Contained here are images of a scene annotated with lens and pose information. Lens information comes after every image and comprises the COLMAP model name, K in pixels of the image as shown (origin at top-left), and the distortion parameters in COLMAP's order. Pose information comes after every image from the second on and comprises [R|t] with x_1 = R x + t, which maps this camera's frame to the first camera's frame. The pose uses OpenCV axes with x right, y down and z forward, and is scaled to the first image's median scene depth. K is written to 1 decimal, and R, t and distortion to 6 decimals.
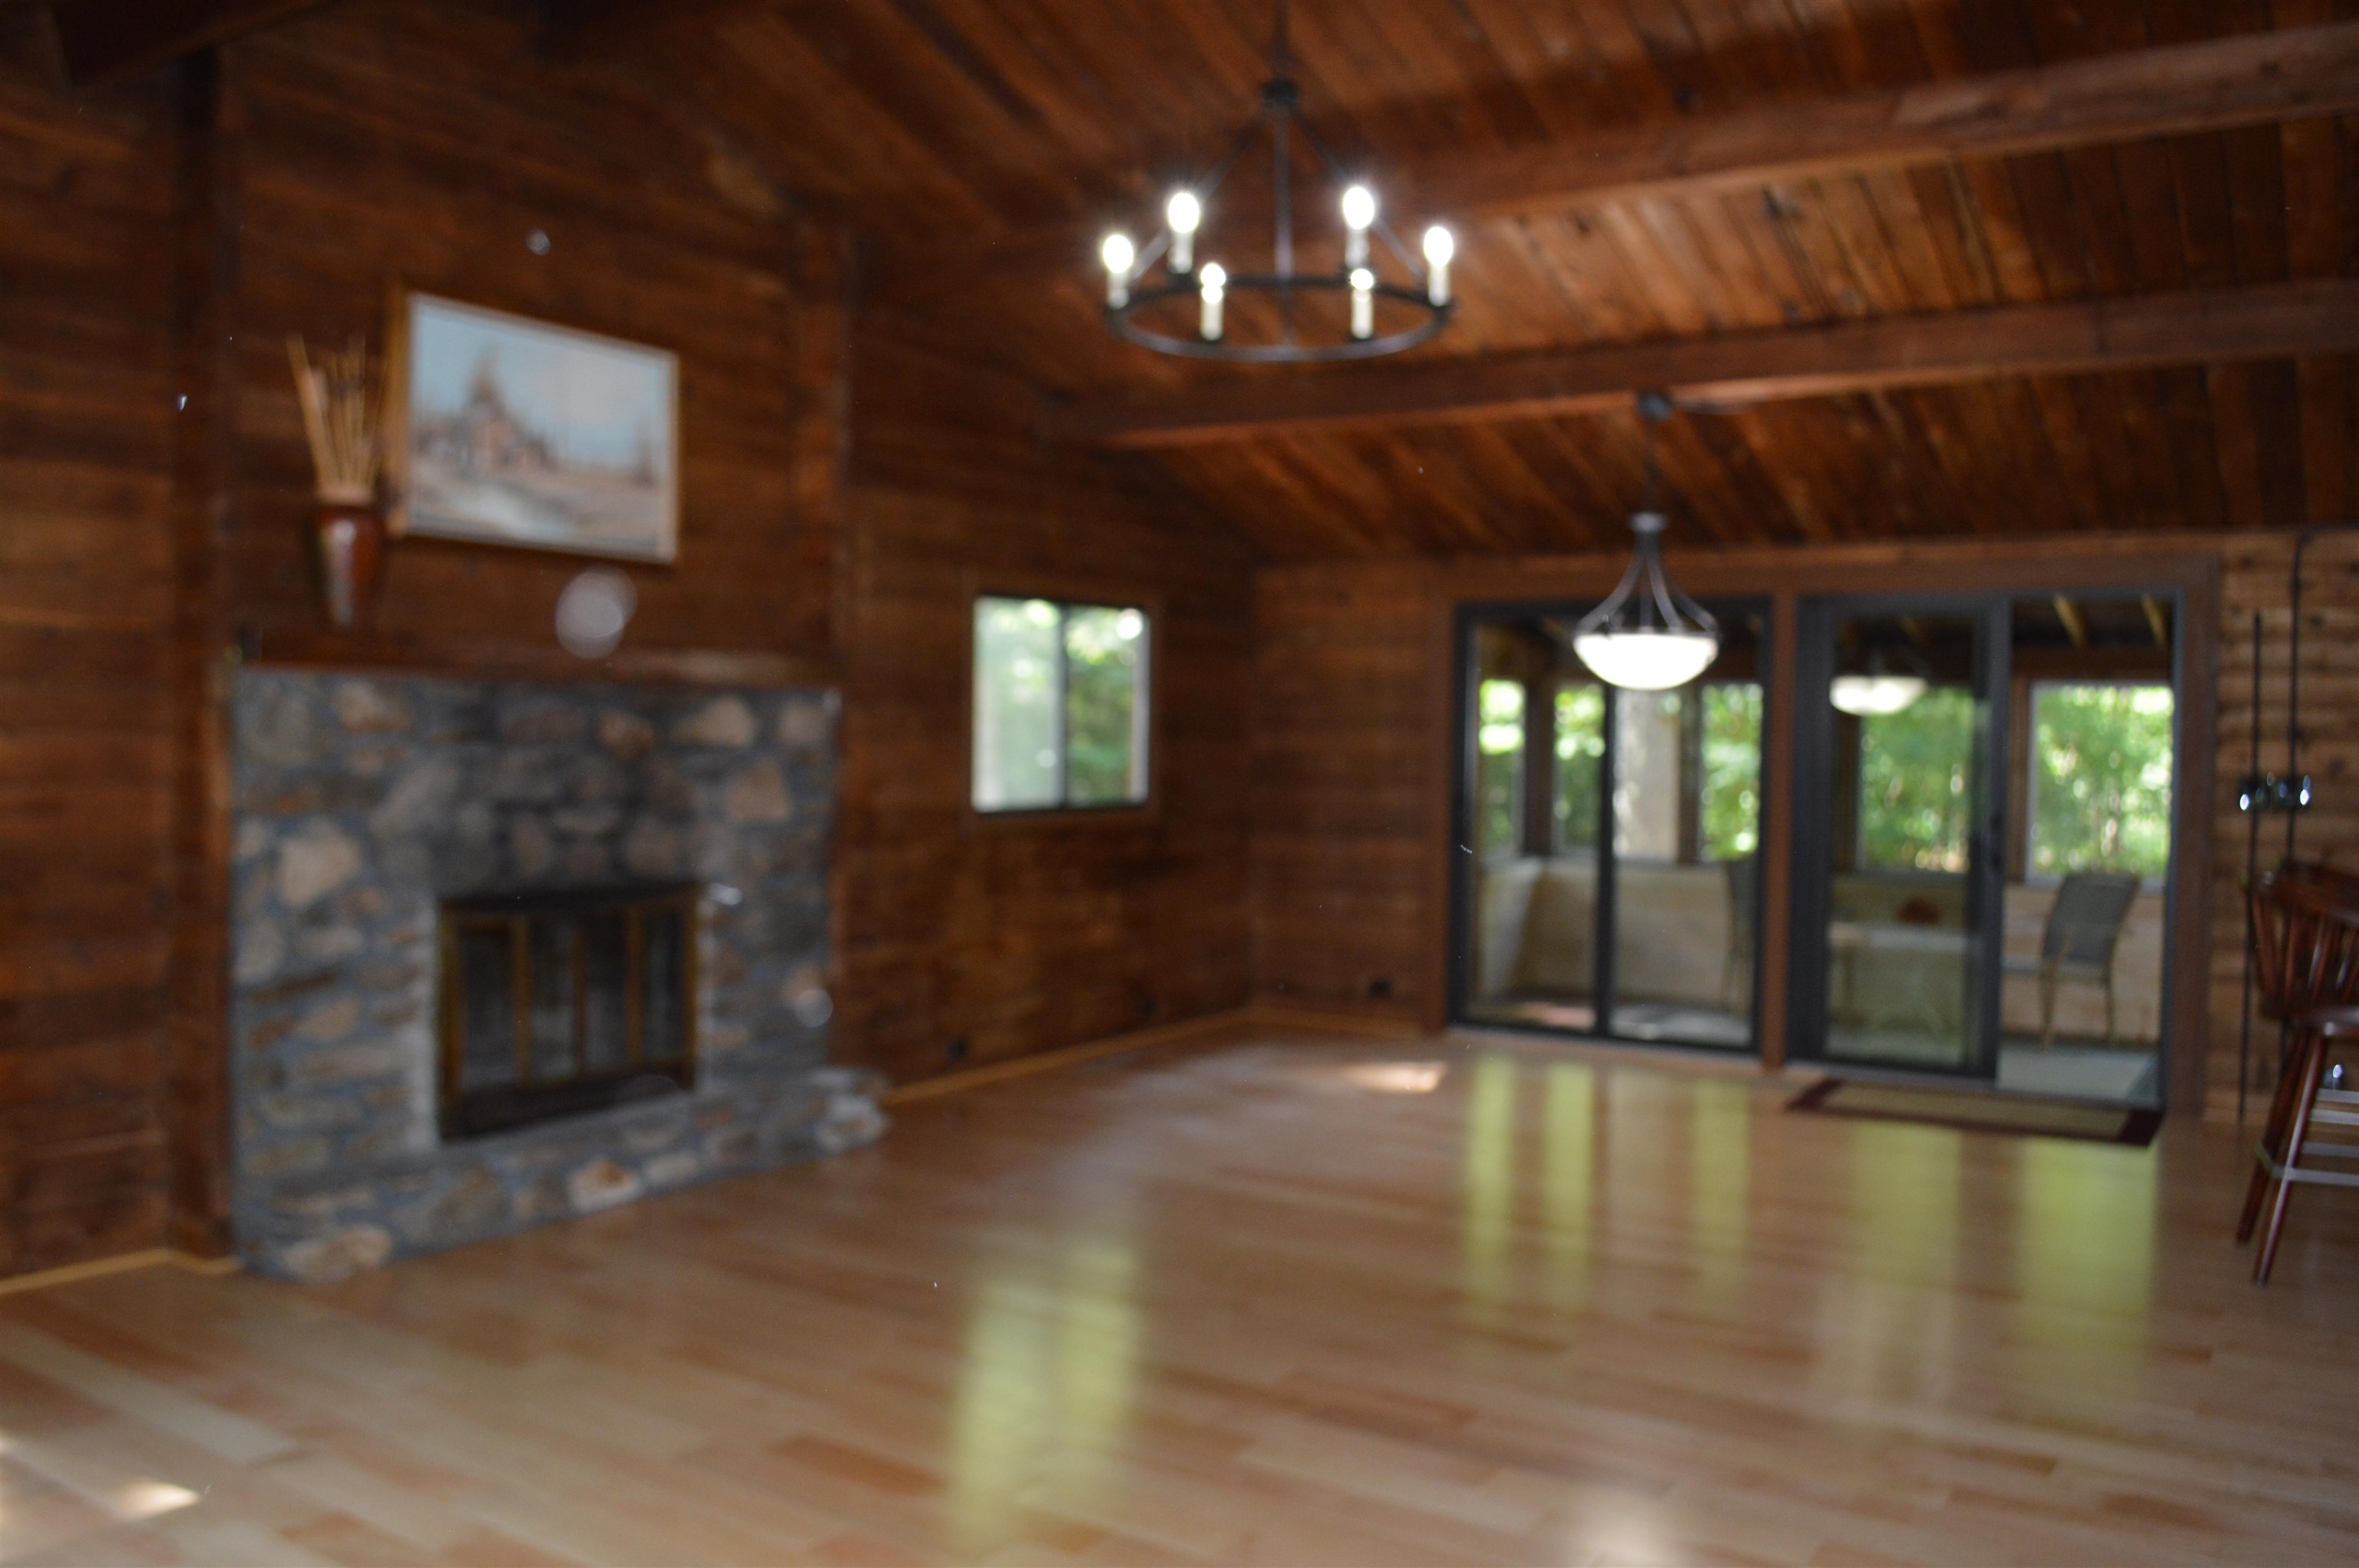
lens RADIAL K [[1864.1, 0, 1182.6], [0, 1864.1, 782.5], [0, 0, 1]] dist [-0.074751, 0.004924]
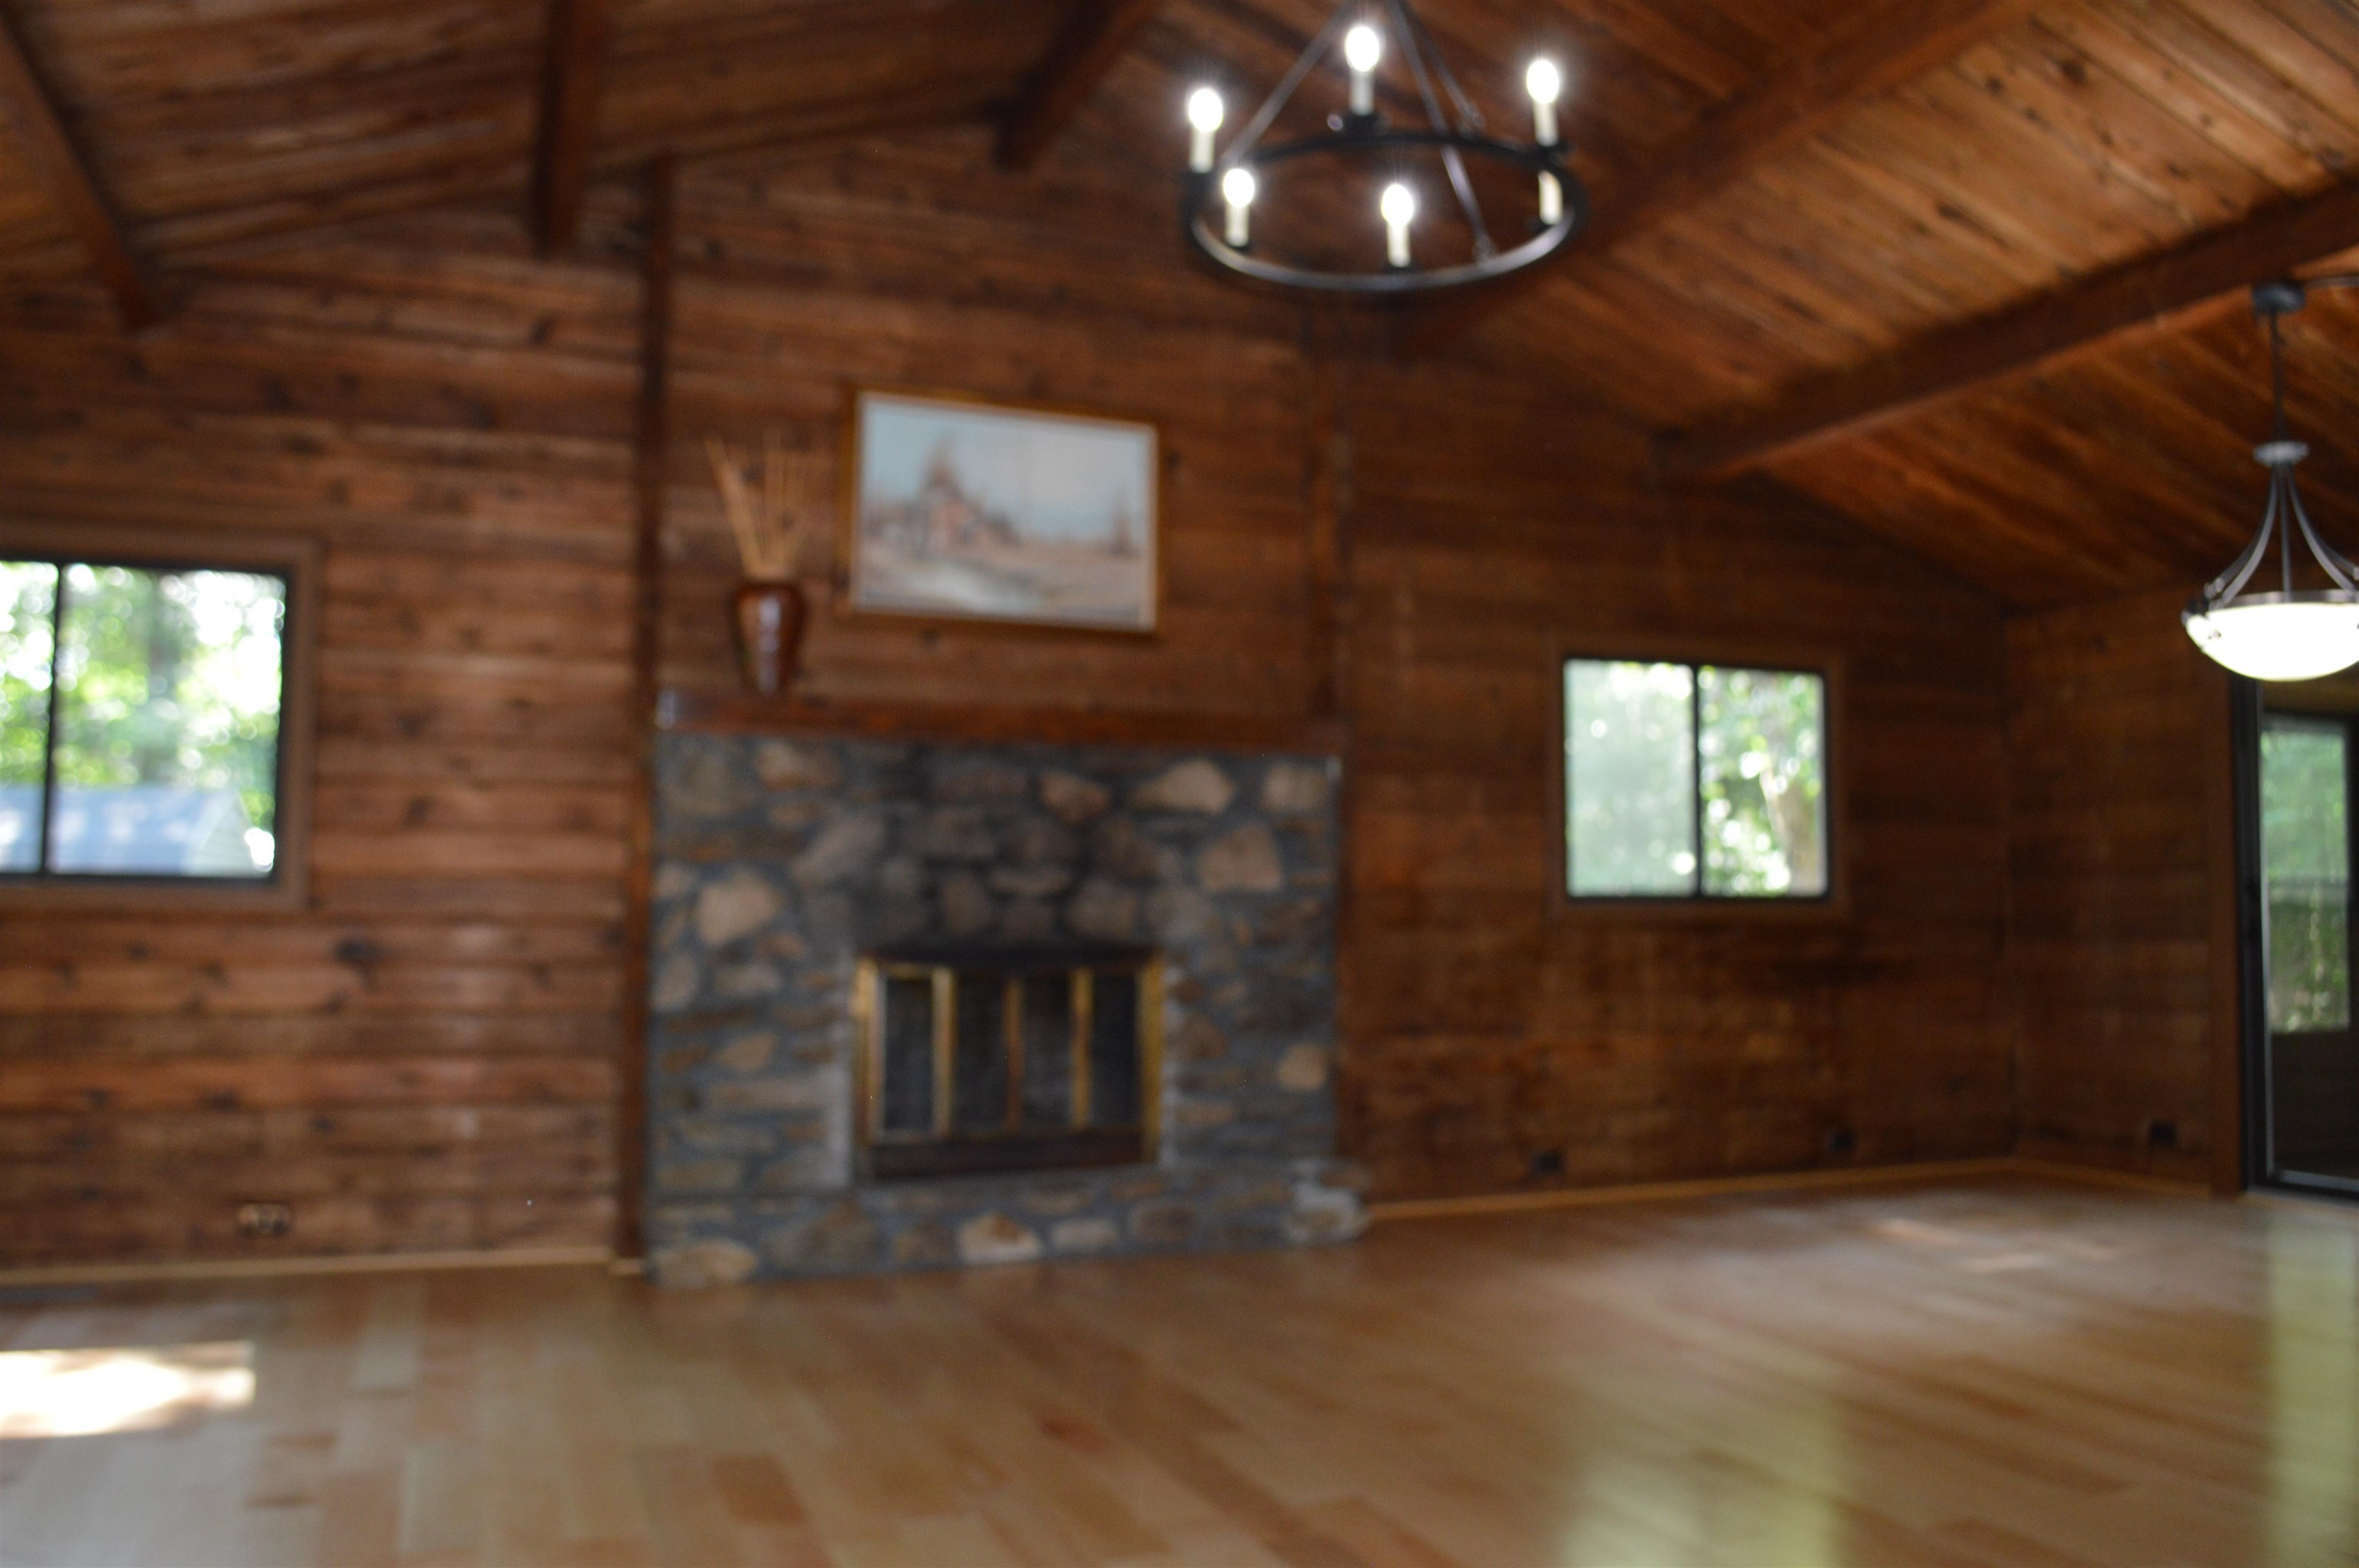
lens RADIAL K [[1864.1, 0, 1182.6], [0, 1864.1, 782.5], [0, 0, 1]] dist [-0.074751, 0.004924]
pose [[0.820038, -0.051181, -0.570016, 0.327012], [-0.007550, 0.994939, -0.100195, 0.067778], [0.572260, 0.086467, 0.815501, 0.207452]]
